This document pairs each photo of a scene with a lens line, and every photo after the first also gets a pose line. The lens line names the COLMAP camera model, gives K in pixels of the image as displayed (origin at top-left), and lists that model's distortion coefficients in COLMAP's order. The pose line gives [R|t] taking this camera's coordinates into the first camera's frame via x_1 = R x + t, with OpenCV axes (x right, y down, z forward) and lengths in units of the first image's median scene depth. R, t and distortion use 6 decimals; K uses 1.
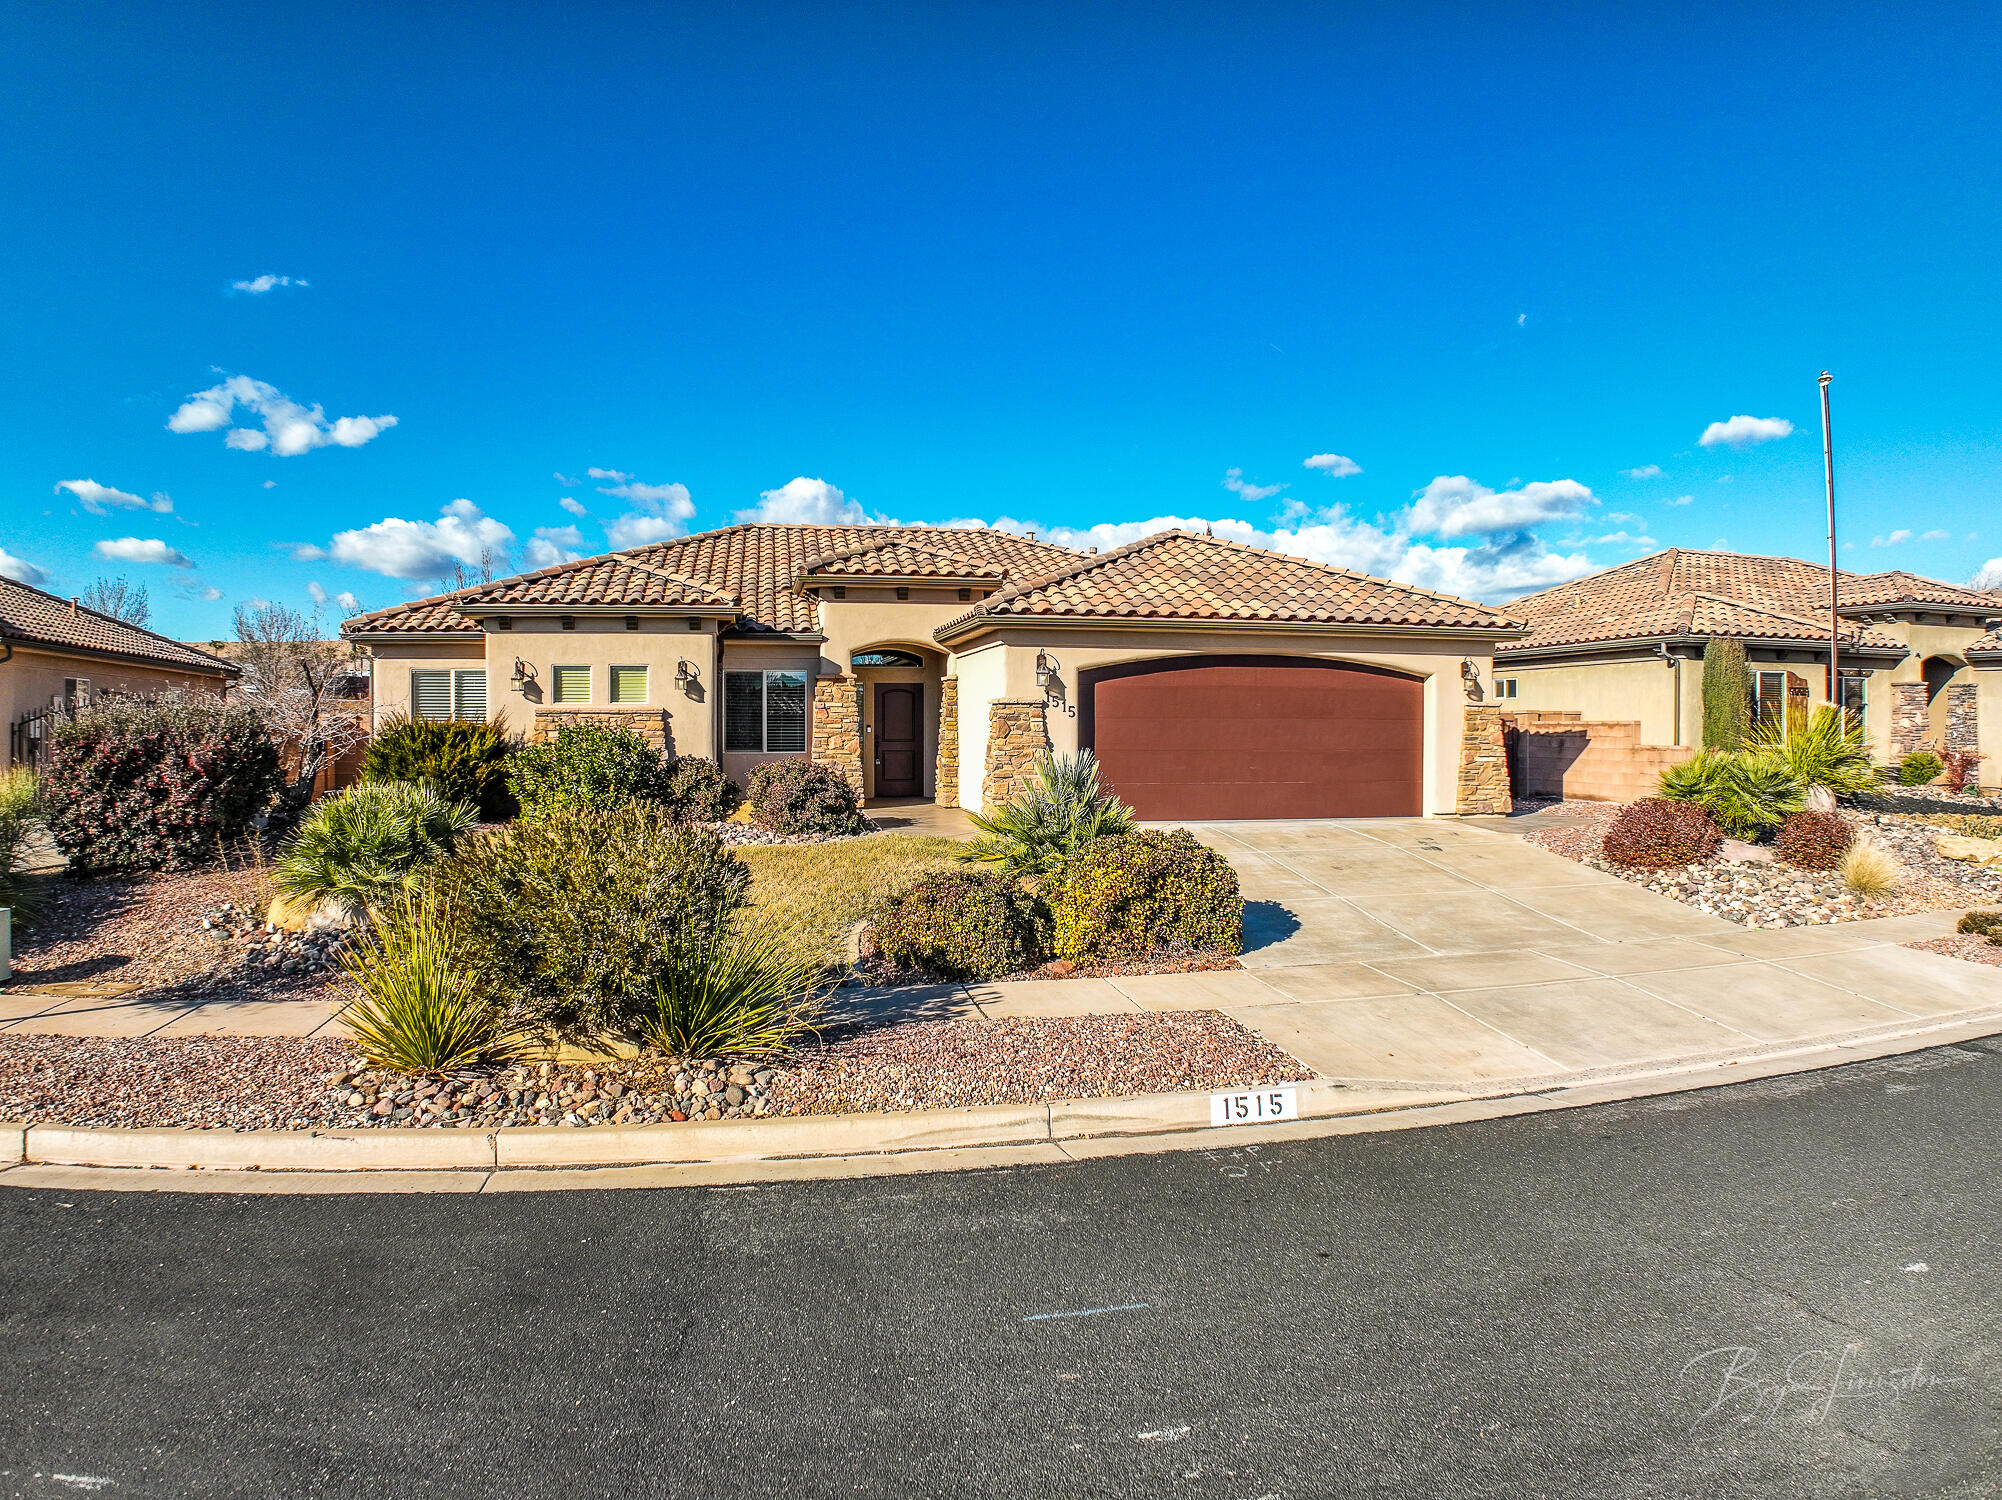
lens RADIAL K [[1245.1, 0, 1001.0], [0, 1245.1, 750.0], [0, 0, 1]] dist [-0.179814, 0.030023]
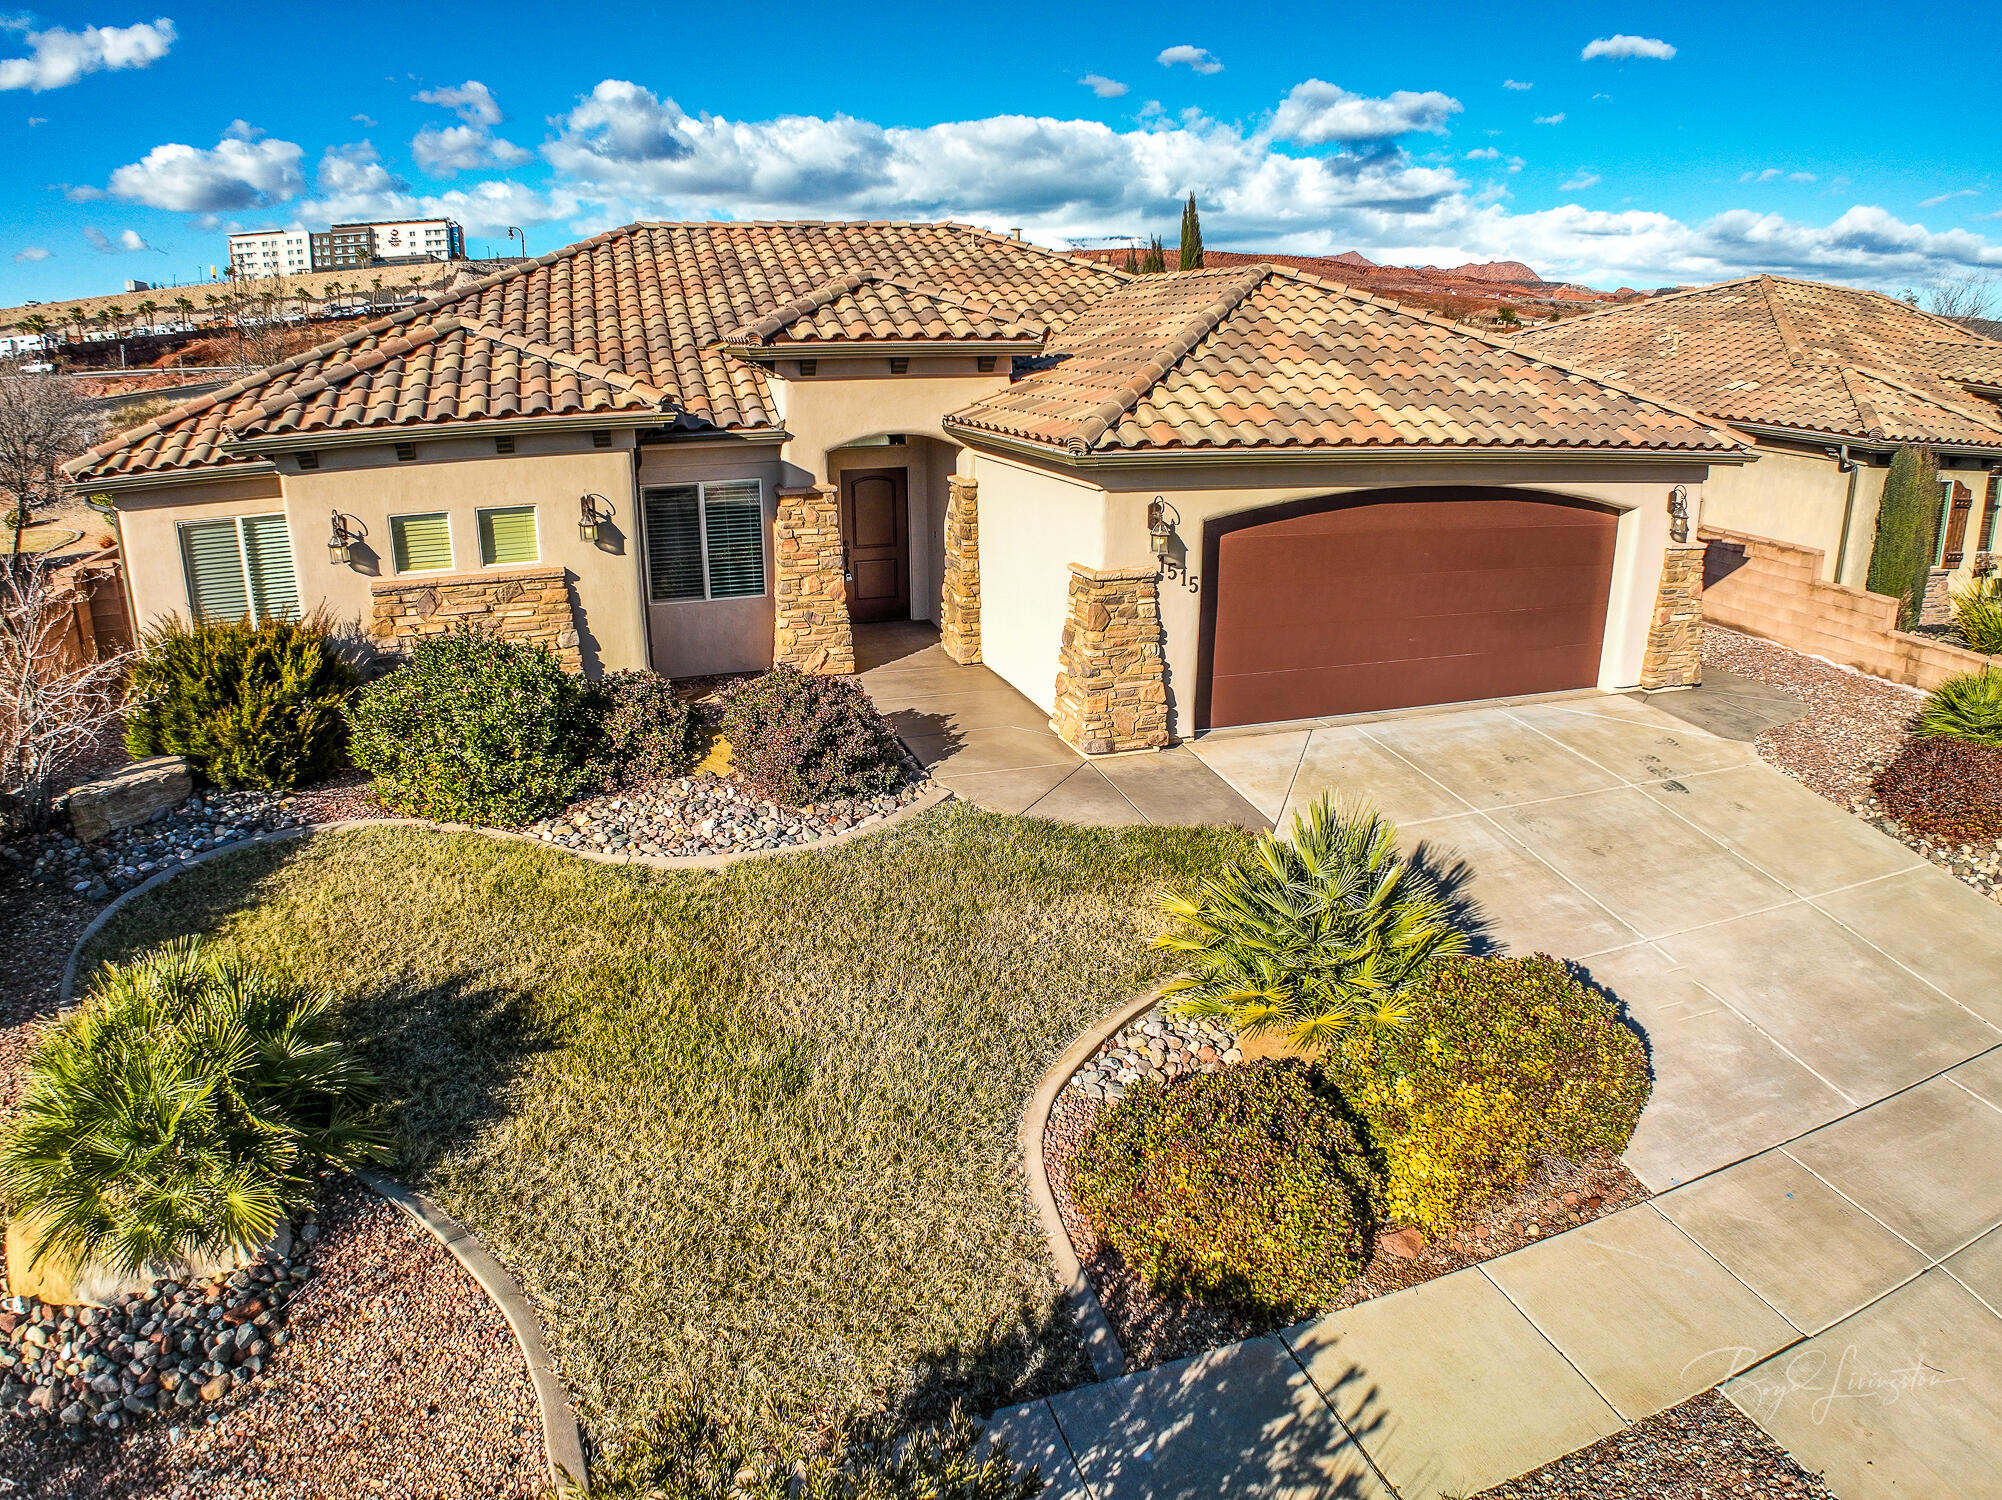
lens RADIAL K [[1245.1, 0, 1001.0], [0, 1245.1, 750.0], [0, 0, 1]] dist [-0.179814, 0.030023]
pose [[0.991874, -0.042341, 0.119974, -0.122130], [0.003886, 0.952641, 0.304072, -0.138343], [-0.127167, -0.301134, 0.945064, 0.315535]]
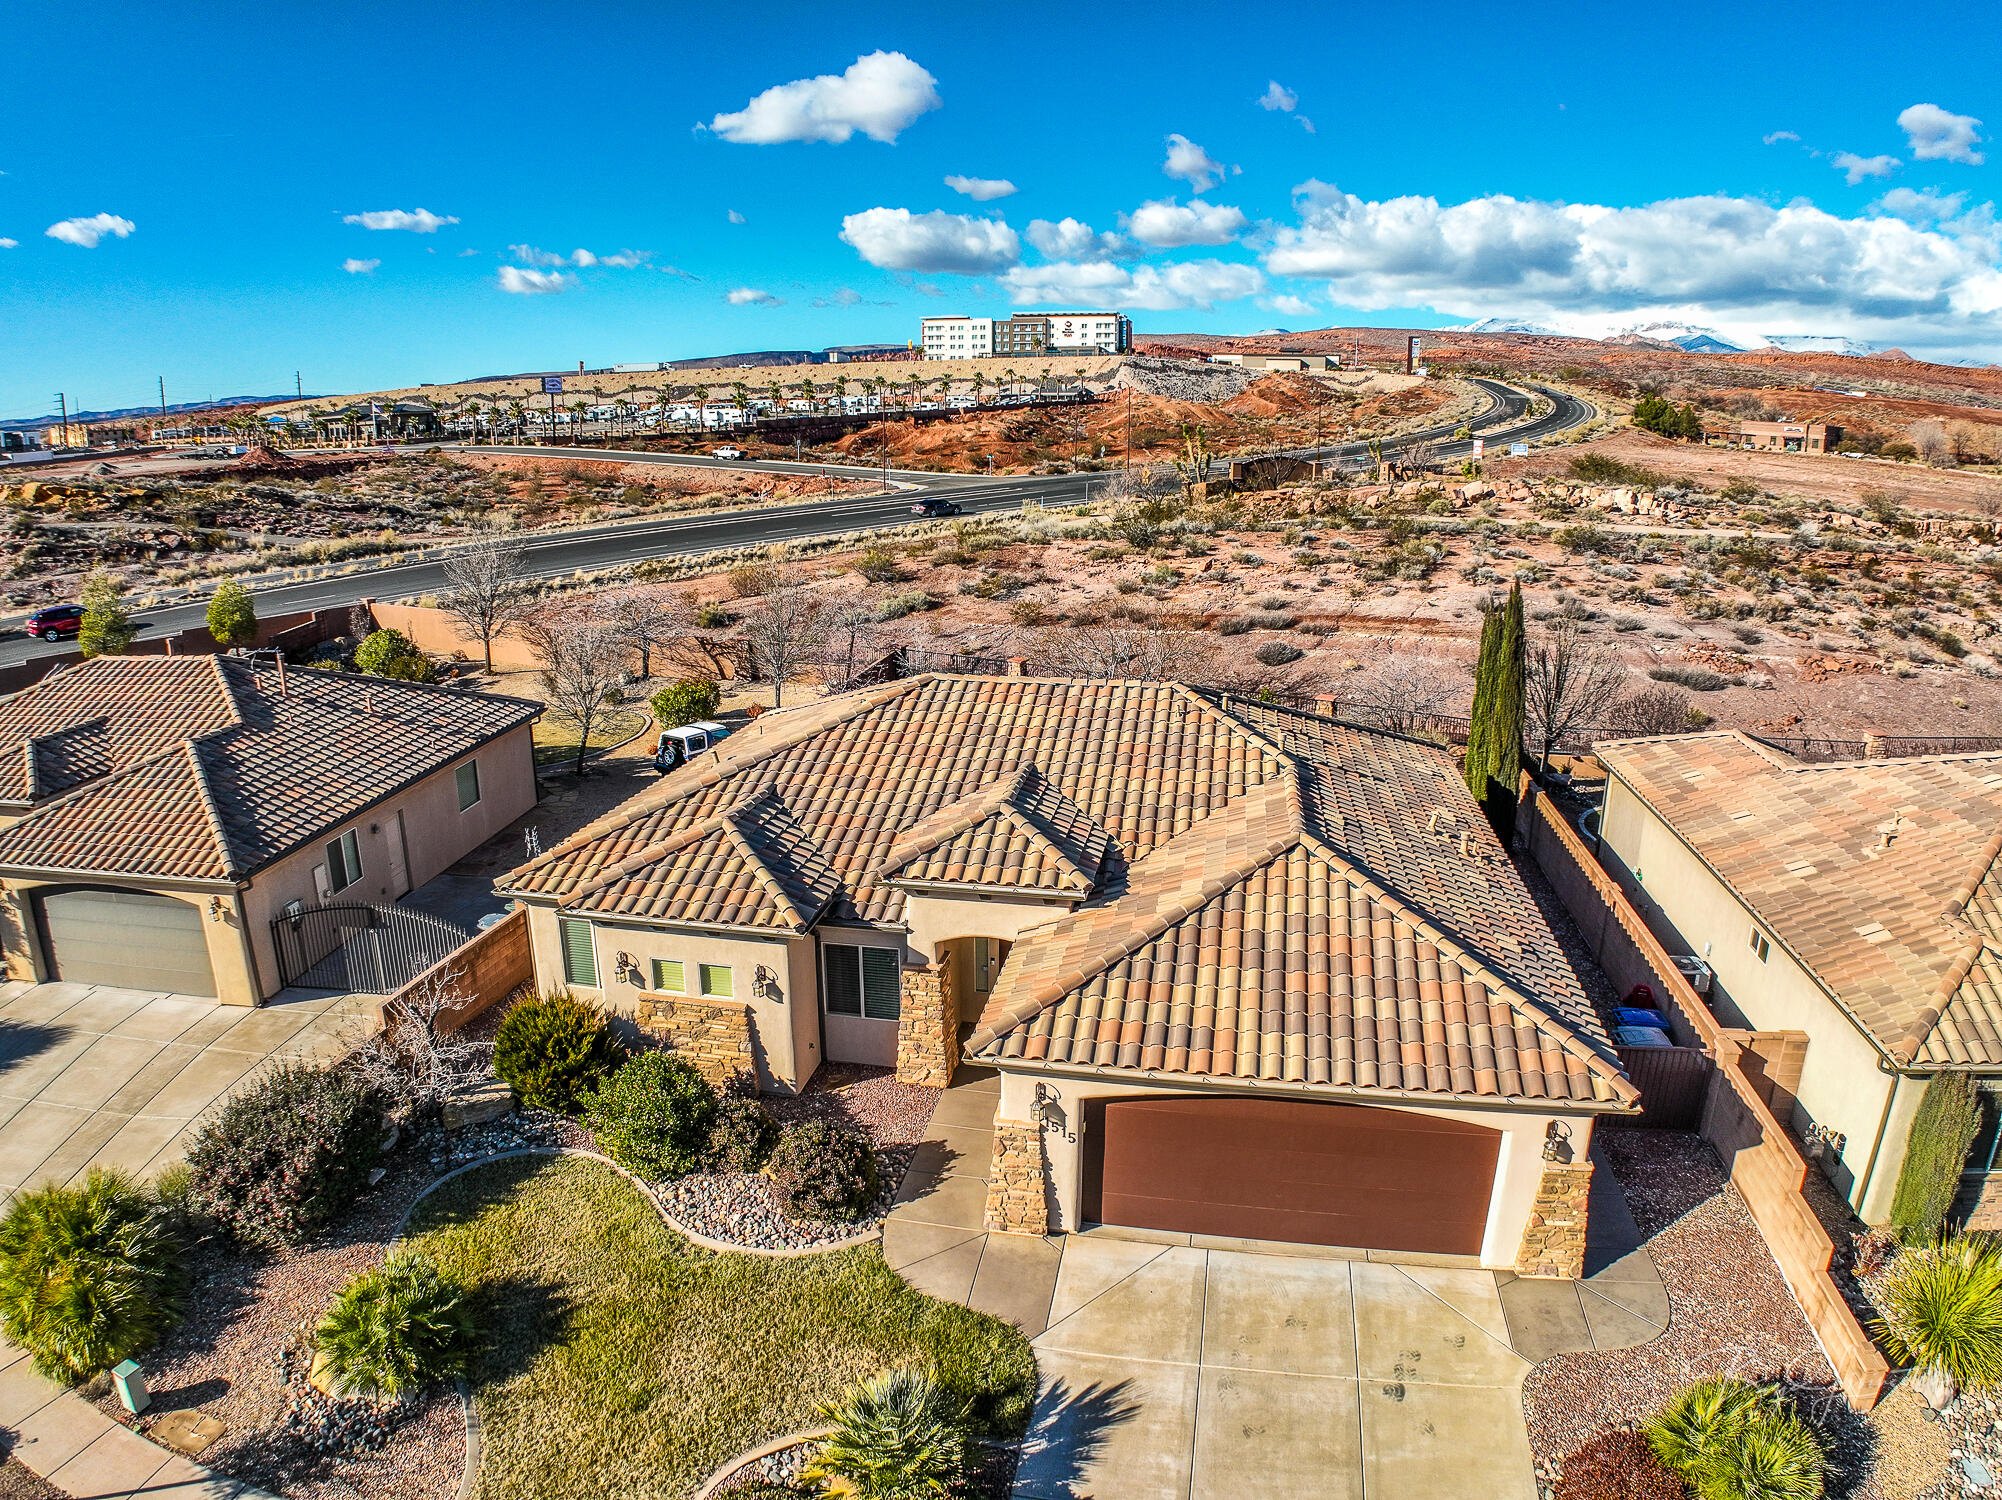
lens RADIAL K [[1245.1, 0, 1001.0], [0, 1245.1, 750.0], [0, 0, 1]] dist [-0.179814, 0.030023]
pose [[0.923759, 0.099969, -0.369696, 0.299357], [-0.006010, 0.968995, 0.247006, -0.510746], [0.382927, -0.225952, 0.895719, 0.178991]]
